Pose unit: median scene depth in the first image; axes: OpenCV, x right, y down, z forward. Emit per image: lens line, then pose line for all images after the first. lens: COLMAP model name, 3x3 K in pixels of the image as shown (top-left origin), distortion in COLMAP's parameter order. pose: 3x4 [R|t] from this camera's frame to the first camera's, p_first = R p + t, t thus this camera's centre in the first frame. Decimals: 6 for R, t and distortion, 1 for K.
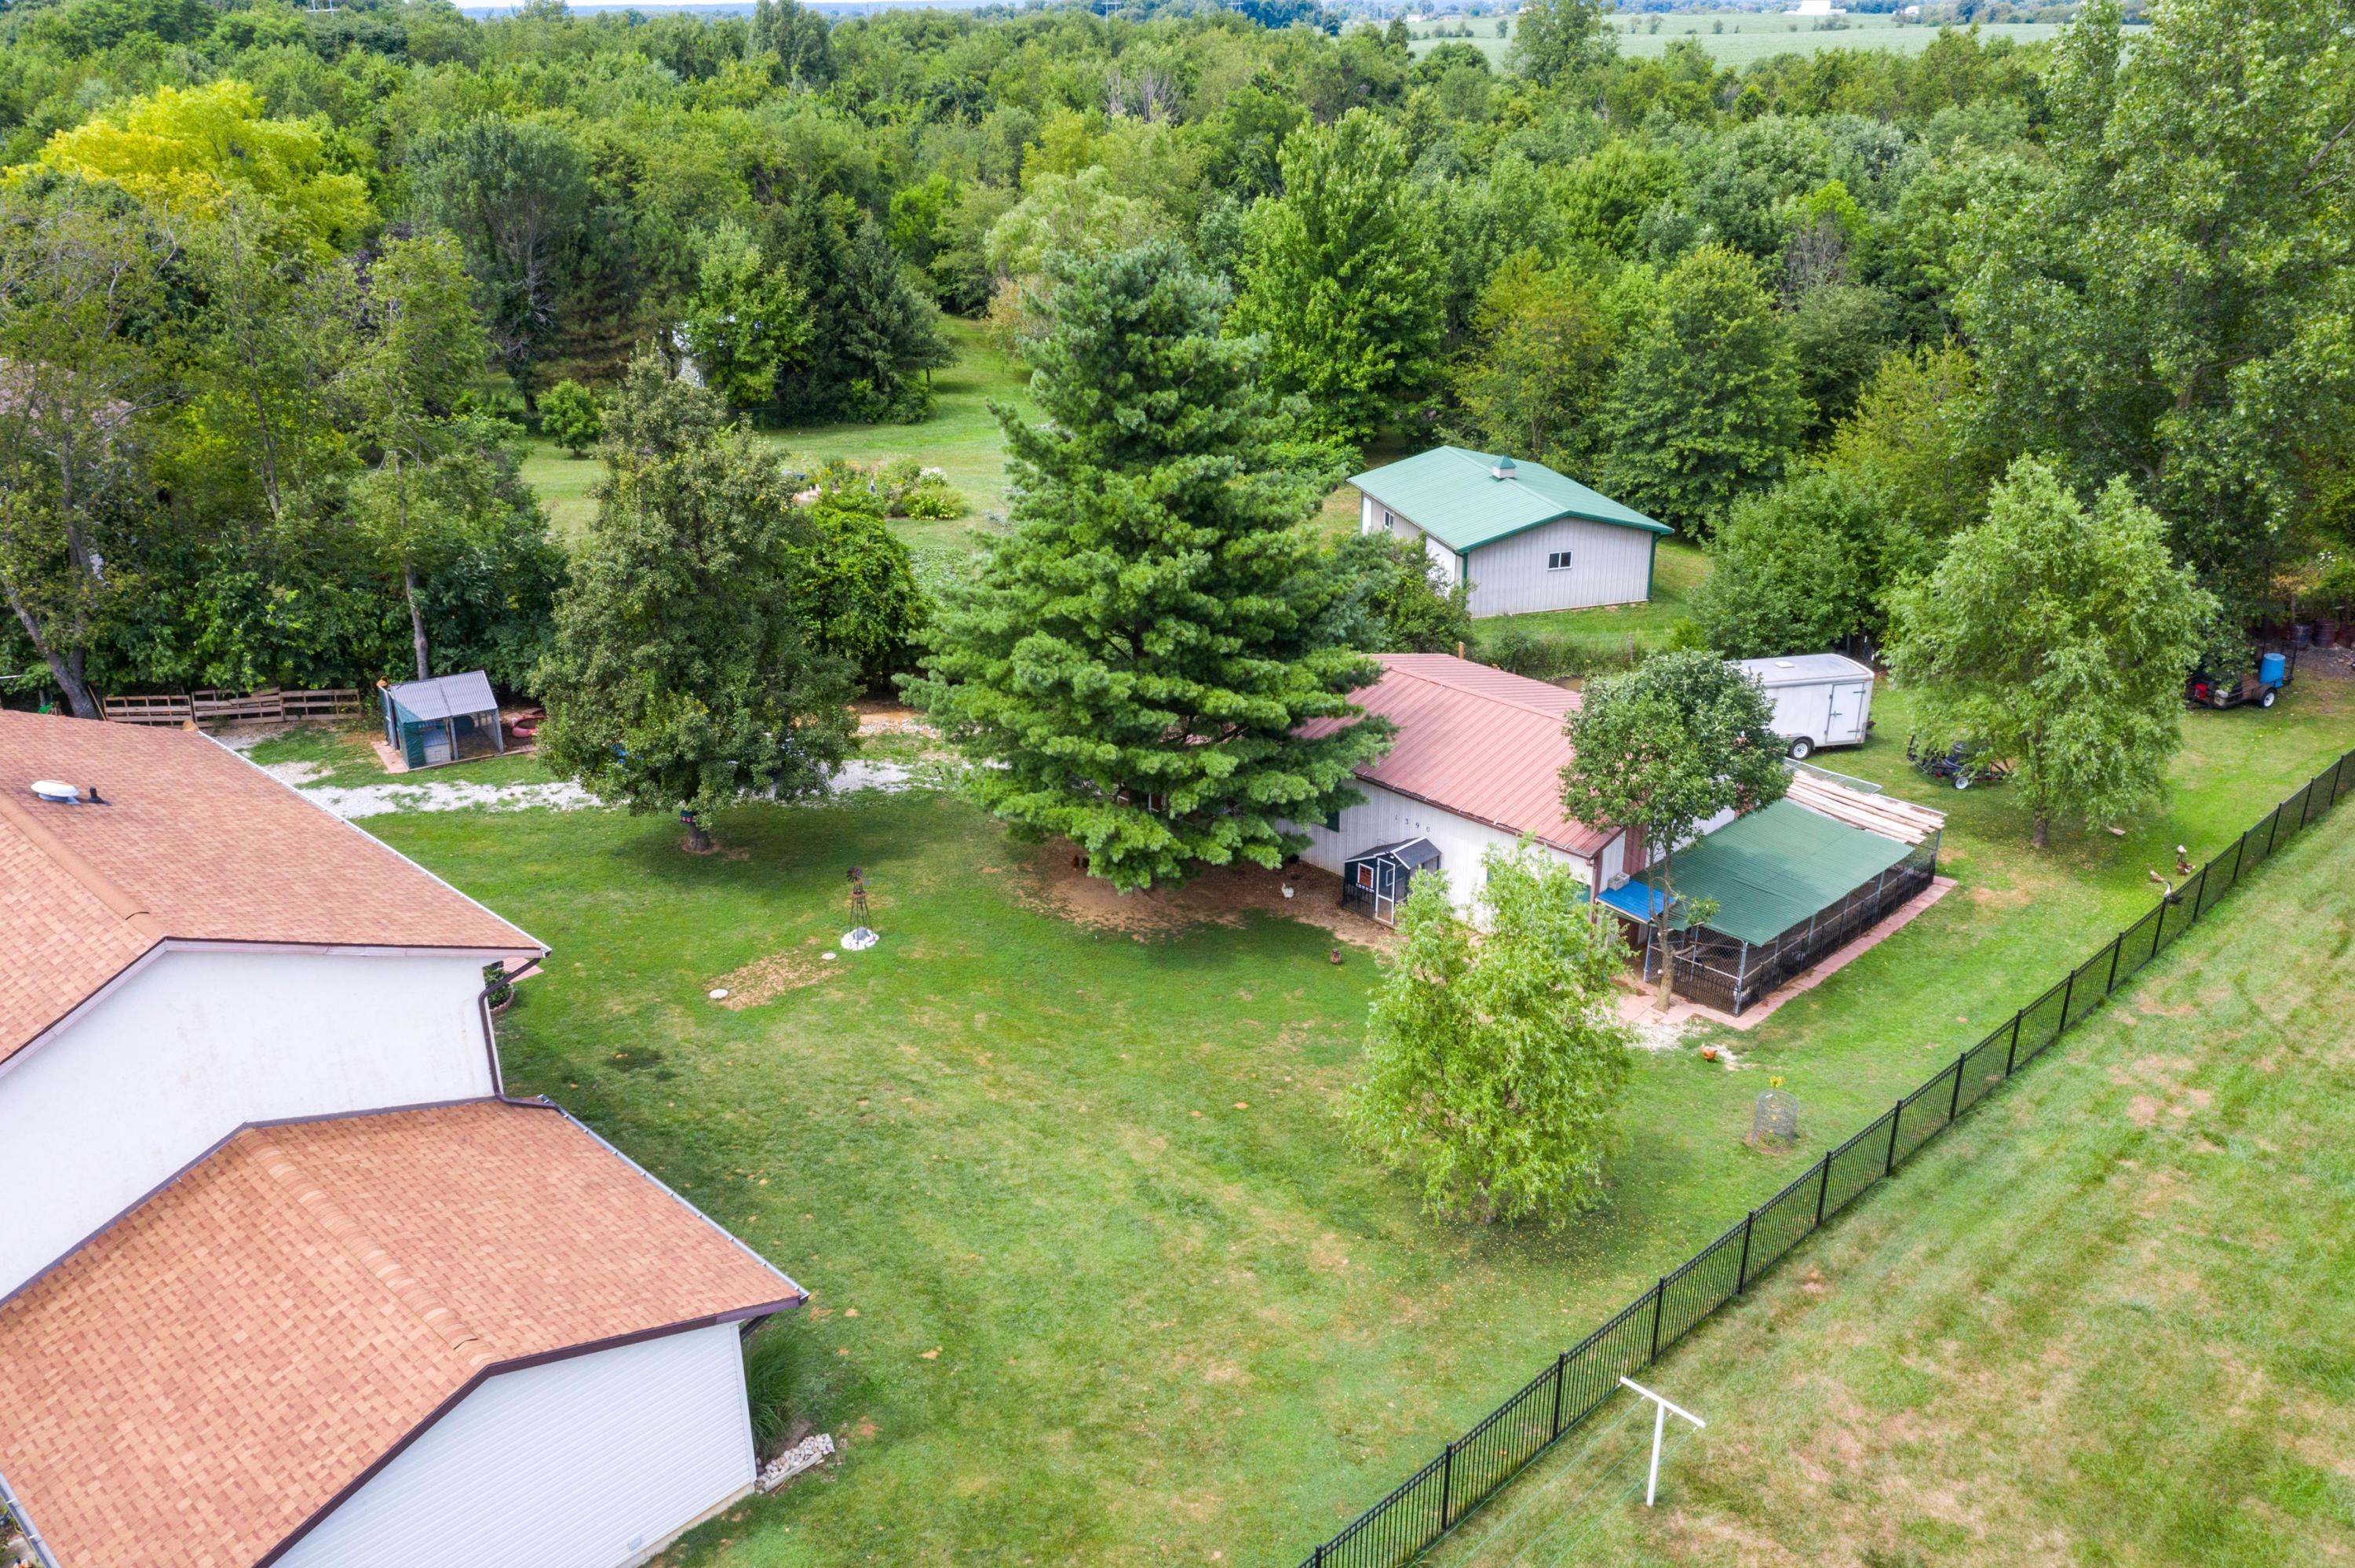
lens RADIAL K [[1823.3, 0, 1177.5], [0, 1823.3, 784.0], [0, 0, 1]] dist [-0.002349, -0.008690]
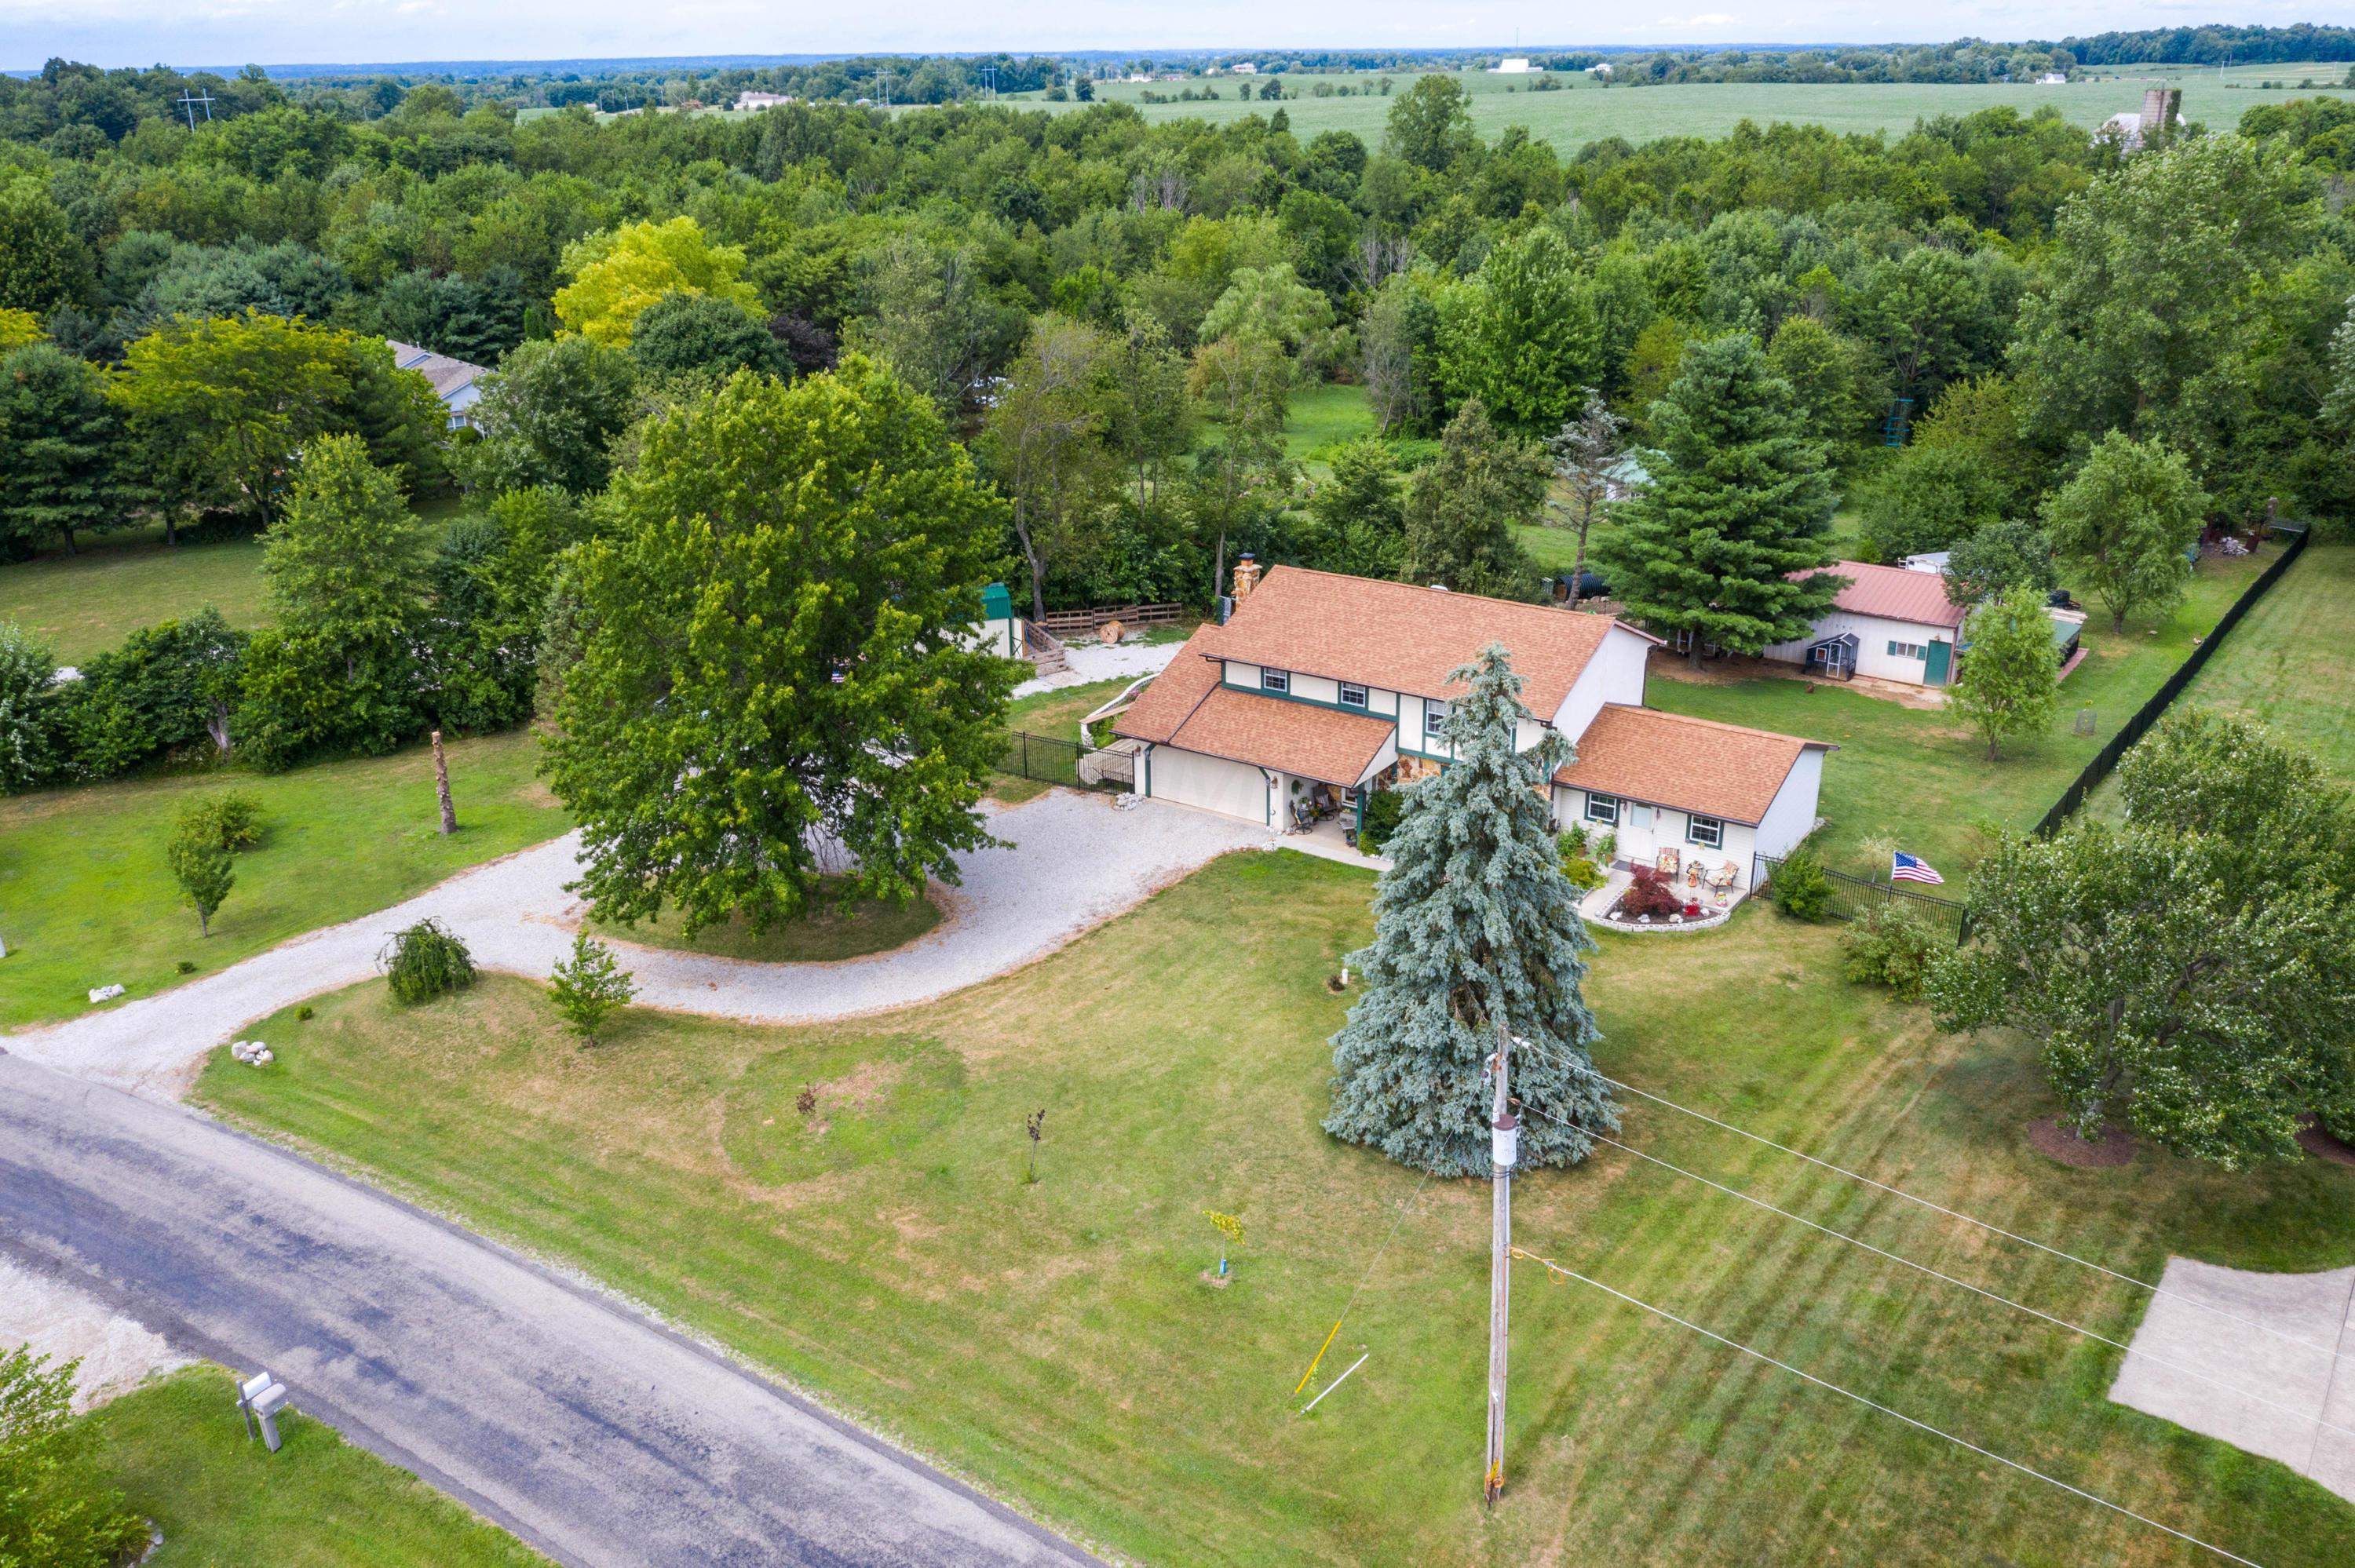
lens RADIAL K [[1852.6, 0, 1177.5], [0, 1852.6, 784.0], [0, 0, 1]] dist [-0.000030, -0.003122]
pose [[0.987361, -0.061847, 0.145922, -0.751591], [0.066179, 0.997494, -0.025018, 0.165875], [-0.144009, 0.034359, 0.988980, -0.730595]]
